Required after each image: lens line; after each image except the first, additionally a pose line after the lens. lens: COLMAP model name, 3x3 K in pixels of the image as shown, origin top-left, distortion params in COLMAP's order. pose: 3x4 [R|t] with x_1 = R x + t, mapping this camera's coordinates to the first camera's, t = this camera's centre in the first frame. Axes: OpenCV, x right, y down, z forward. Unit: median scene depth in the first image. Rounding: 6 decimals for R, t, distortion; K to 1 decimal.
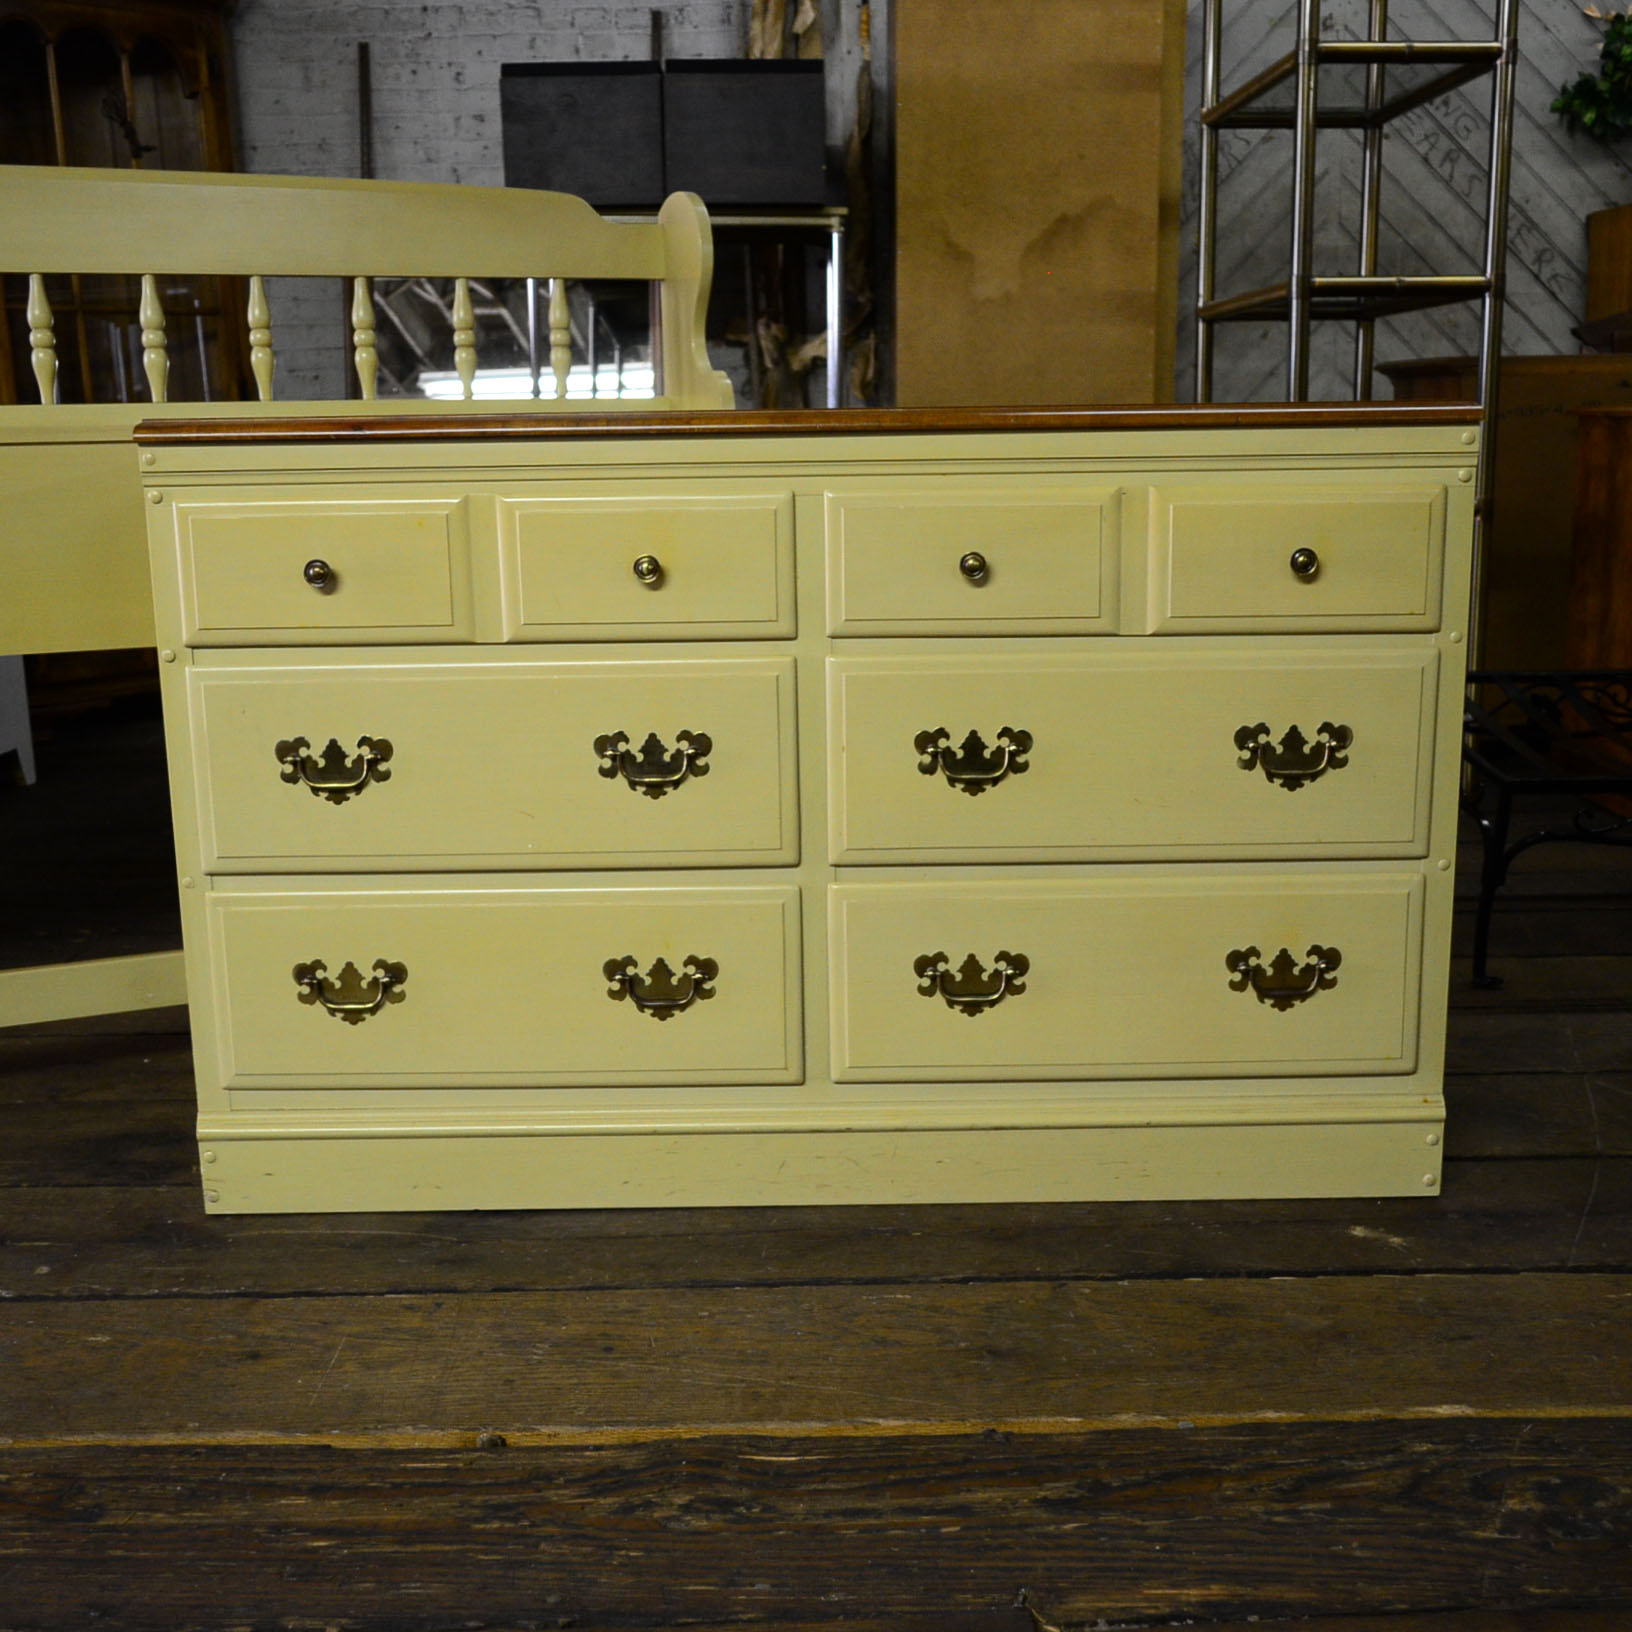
lens RADIAL K [[1885.7, 0, 833.5], [0, 1885.7, 830.3], [0, 0, 1]] dist [-0.014481, 0.000000]
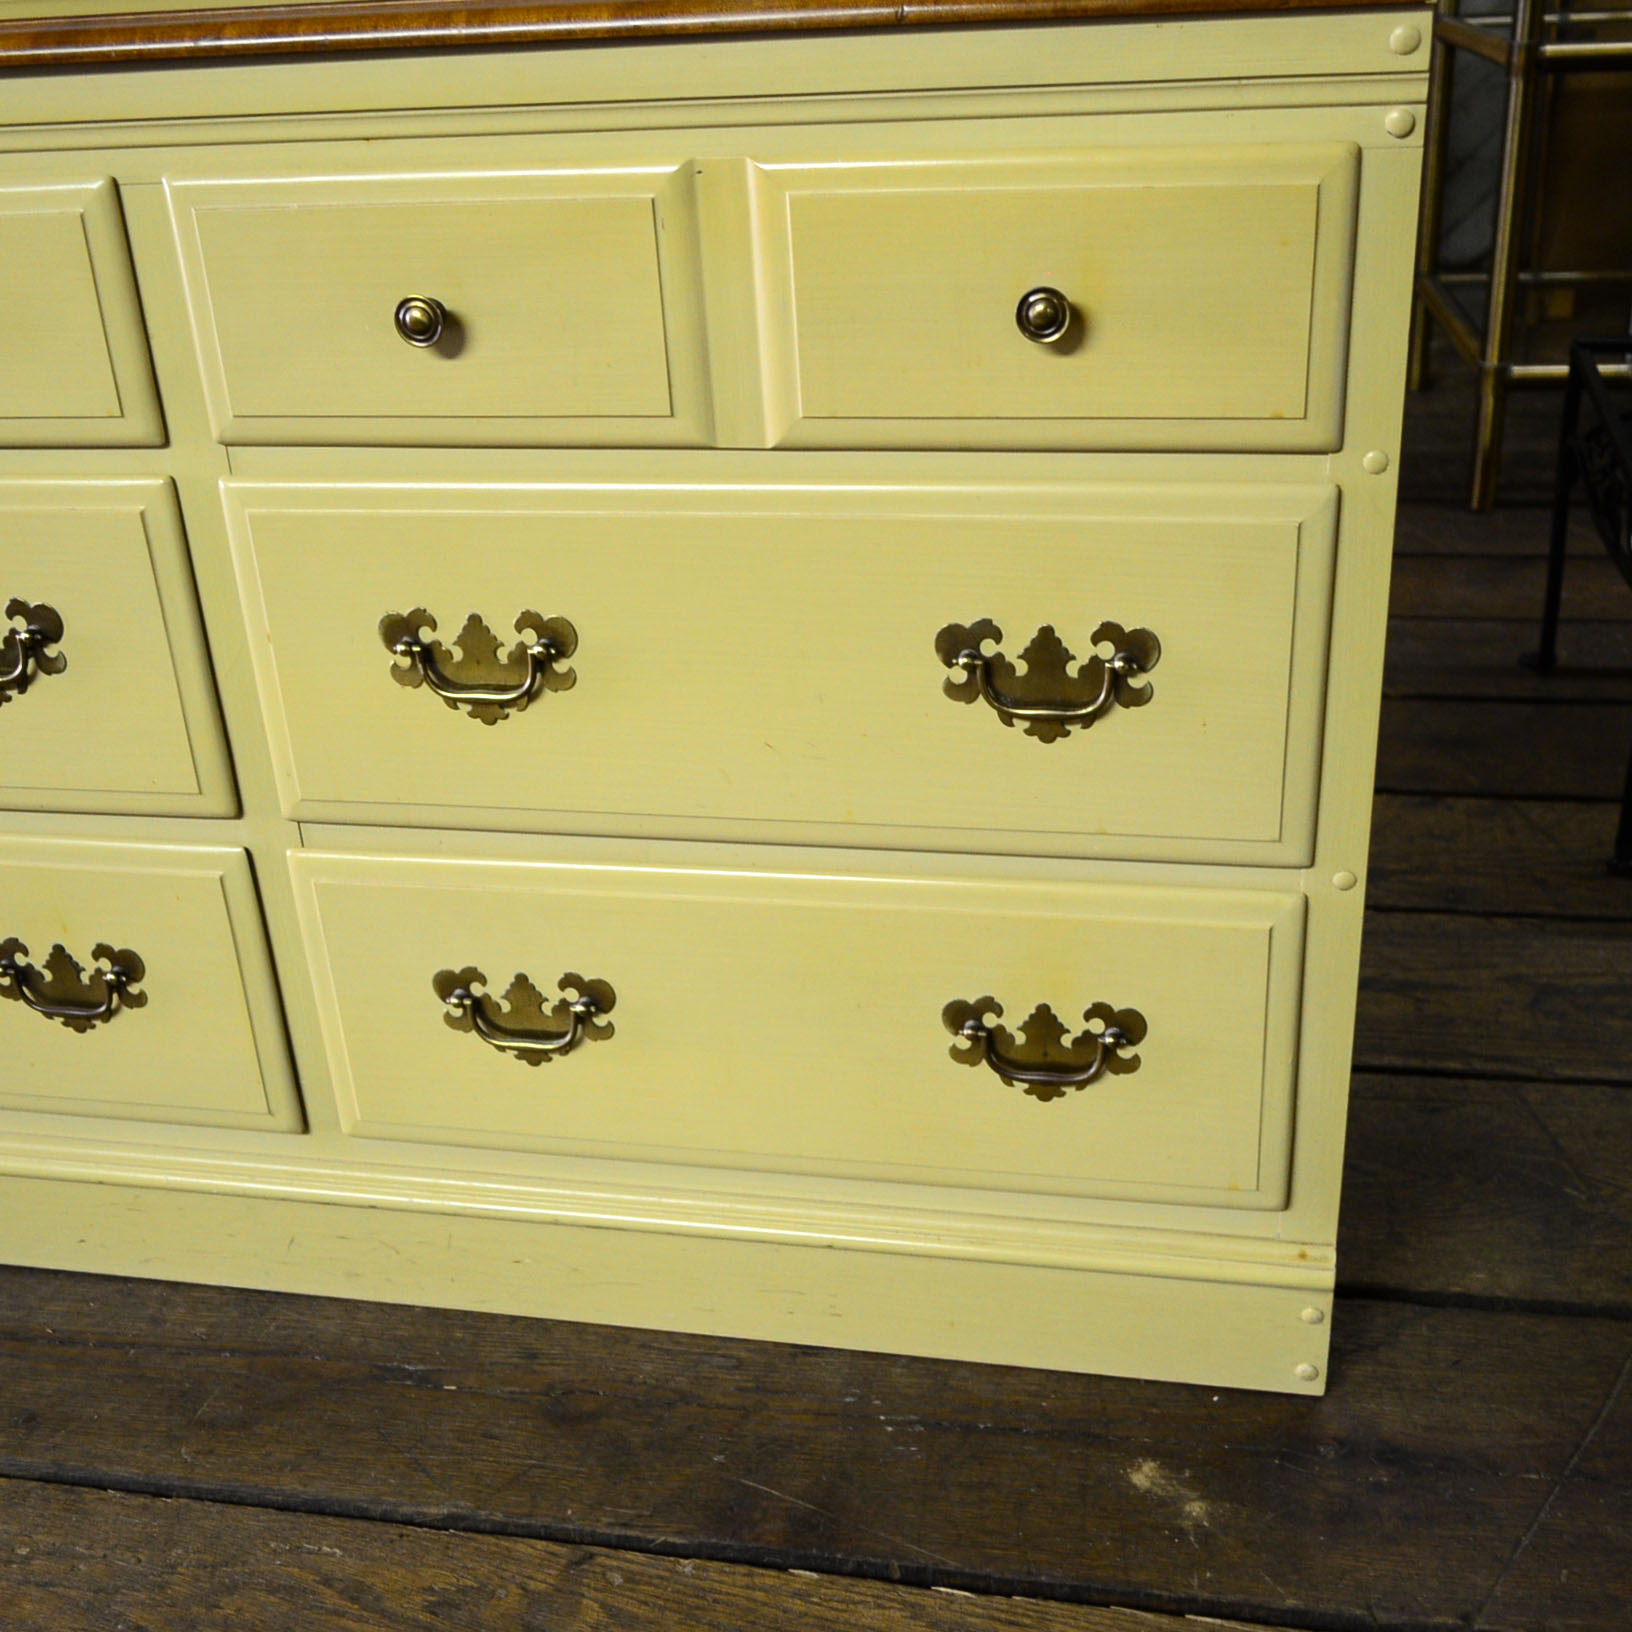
lens RADIAL K [[1885.7, 0, 836.6], [0, 1885.7, 830.5], [0, 0, 1]] dist [-0.014481, 0.000000]
pose [[0.980066, 0.053785, -0.191254, 0.283250], [-0.005202, 0.969274, 0.245927, -0.126014], [0.198605, -0.240030, 0.950233, 0.463271]]
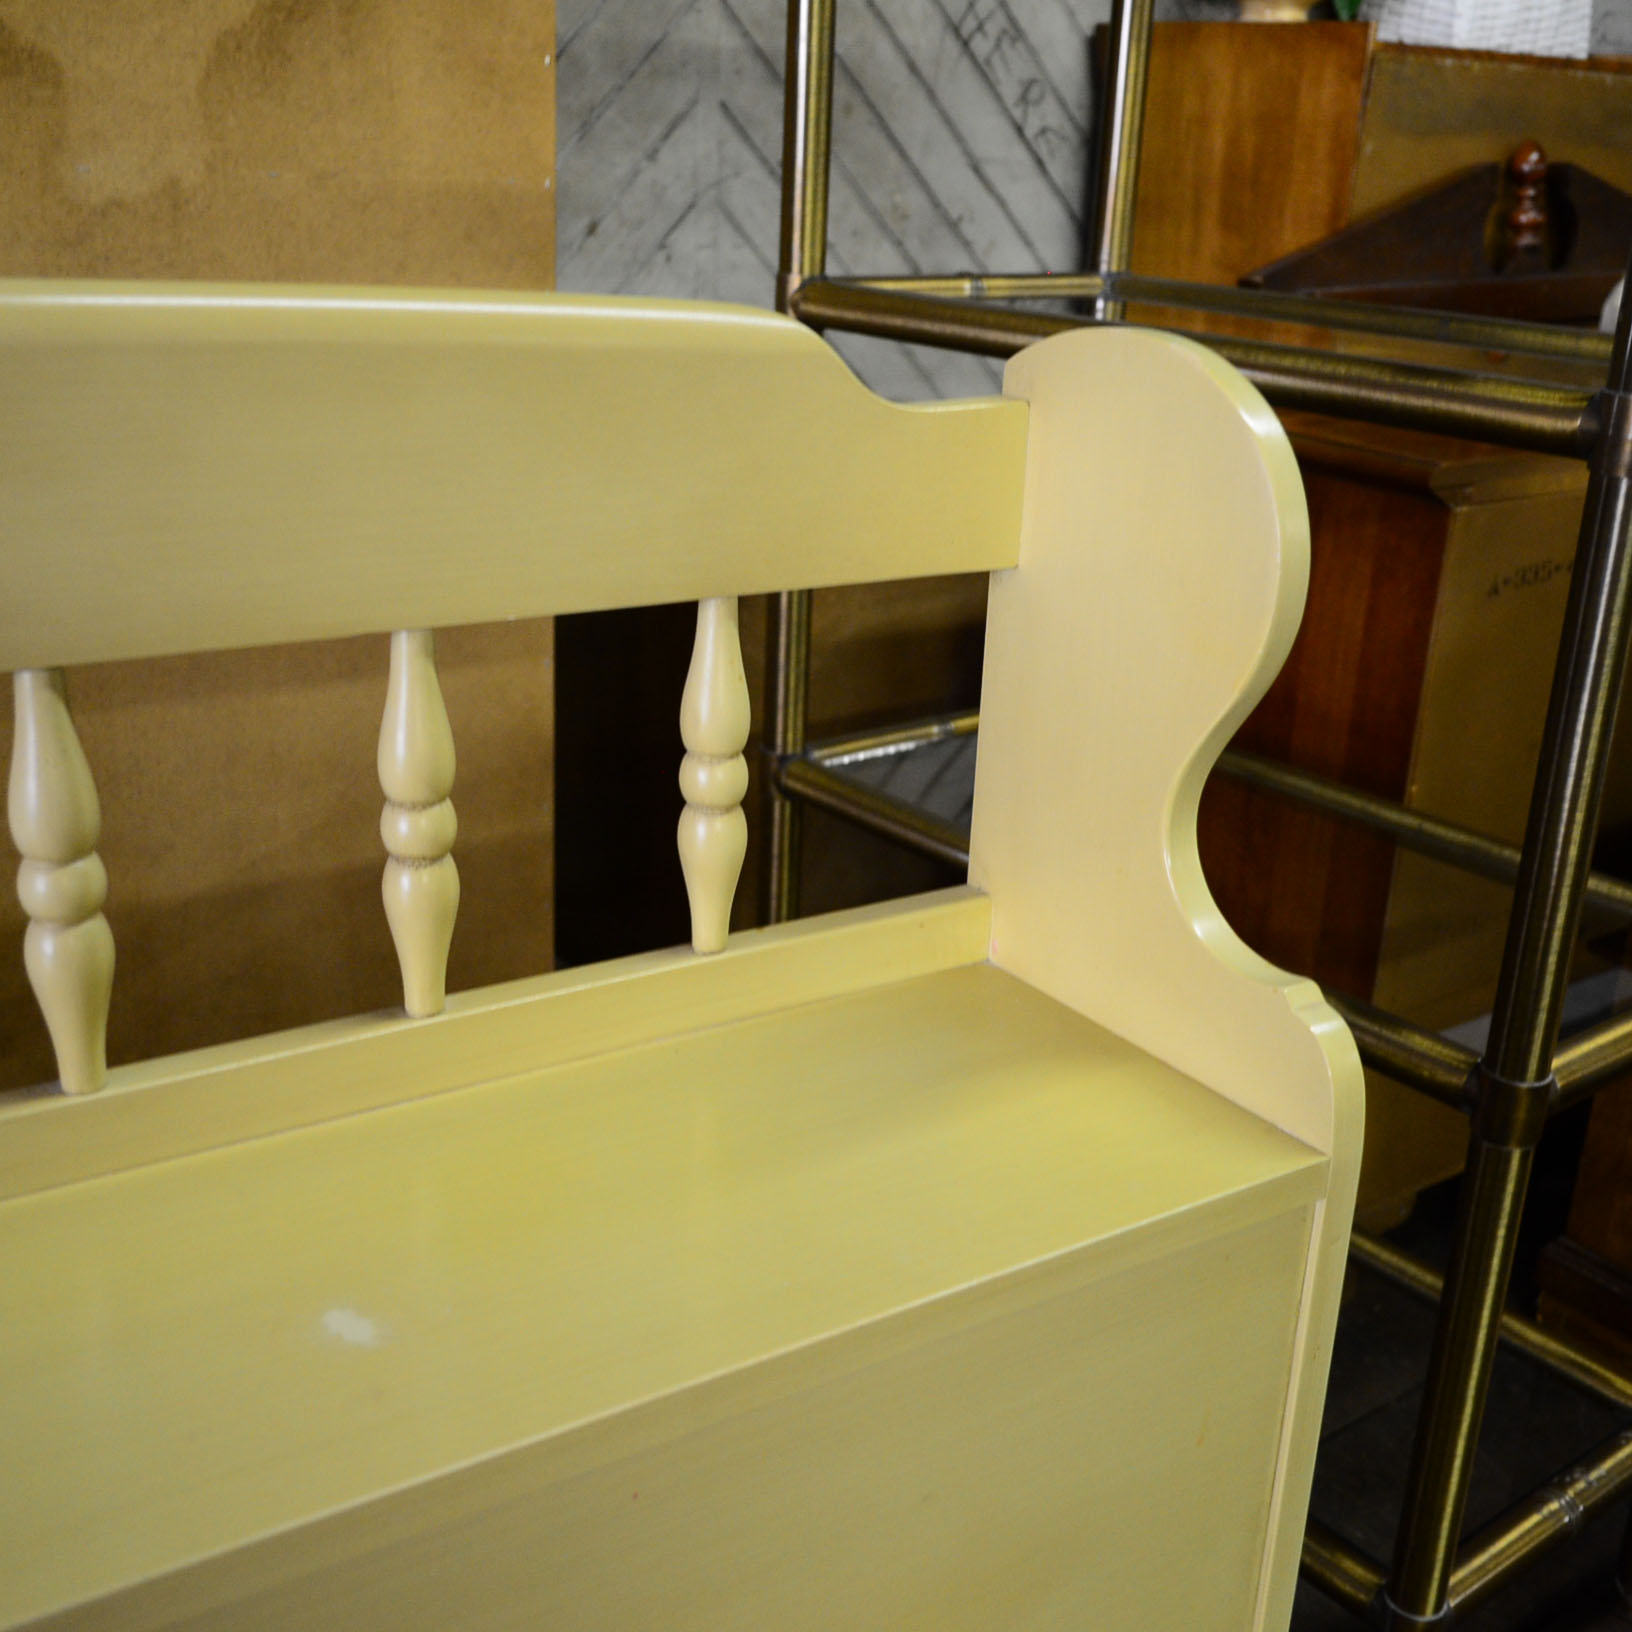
lens RADIAL K [[1885.7, 0, 816.2], [0, 1885.7, 832.1], [0, 0, 1]] dist [-0.014481, 0.000000]
pose [[0.811710, -0.159244, 0.561933, -0.056314], [0.066507, 0.981057, 0.181947, -0.551700], [-0.580262, -0.110316, 0.806924, 1.585430]]
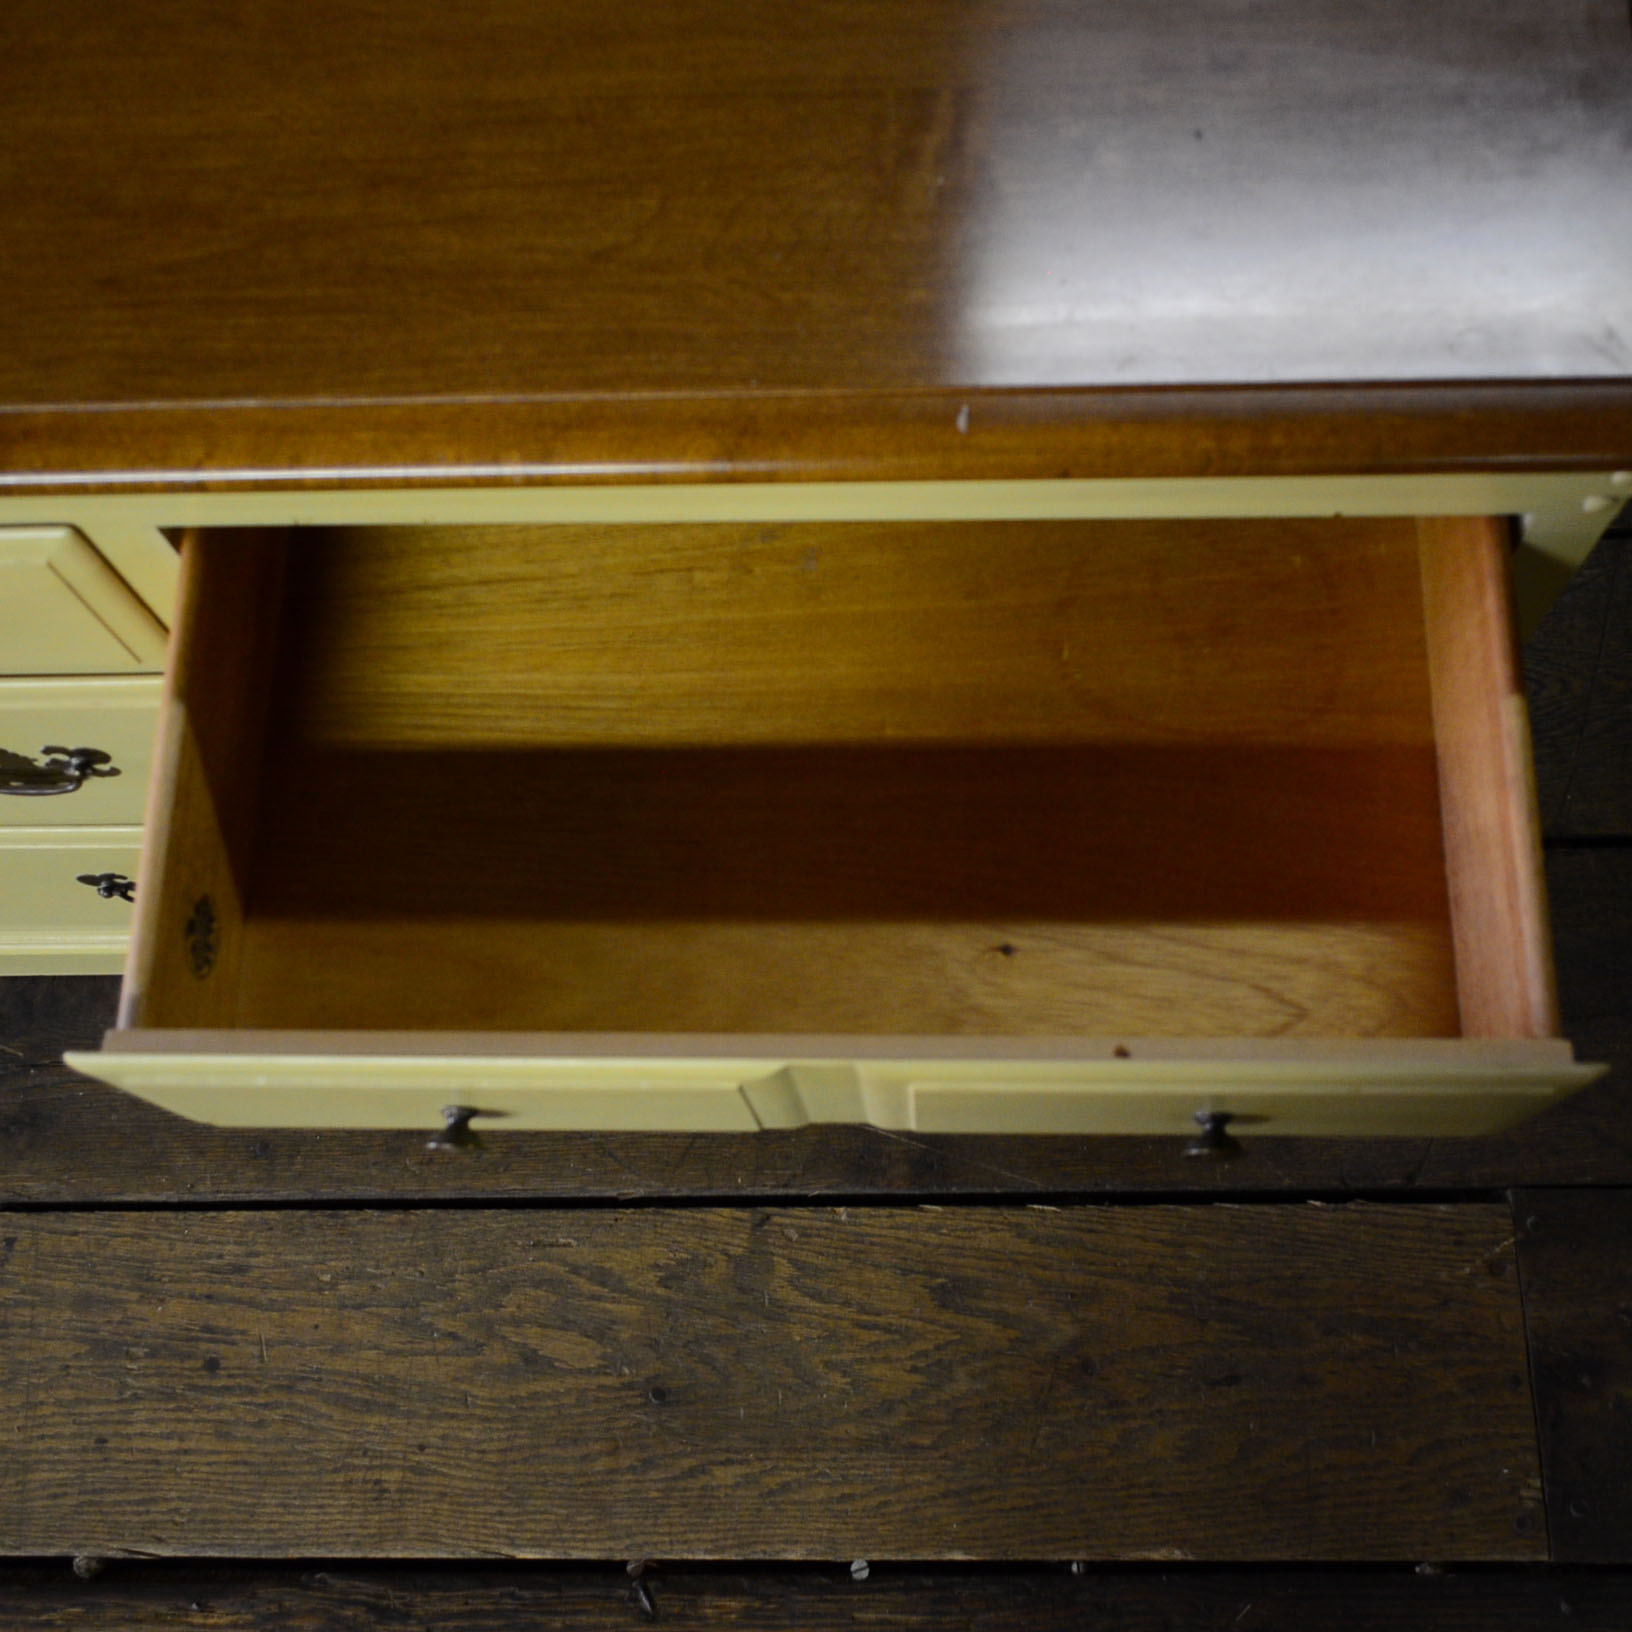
lens RADIAL K [[1885.7, 0, 828.4], [0, 1885.7, 810.9], [0, 0, 1]] dist [-0.014481, 0.000000]
pose [[0.999348, -0.007107, -0.035388, 0.166220], [0.033923, 0.519834, 0.853594, -0.498111], [0.012329, -0.854238, 0.519736, 0.682253]]
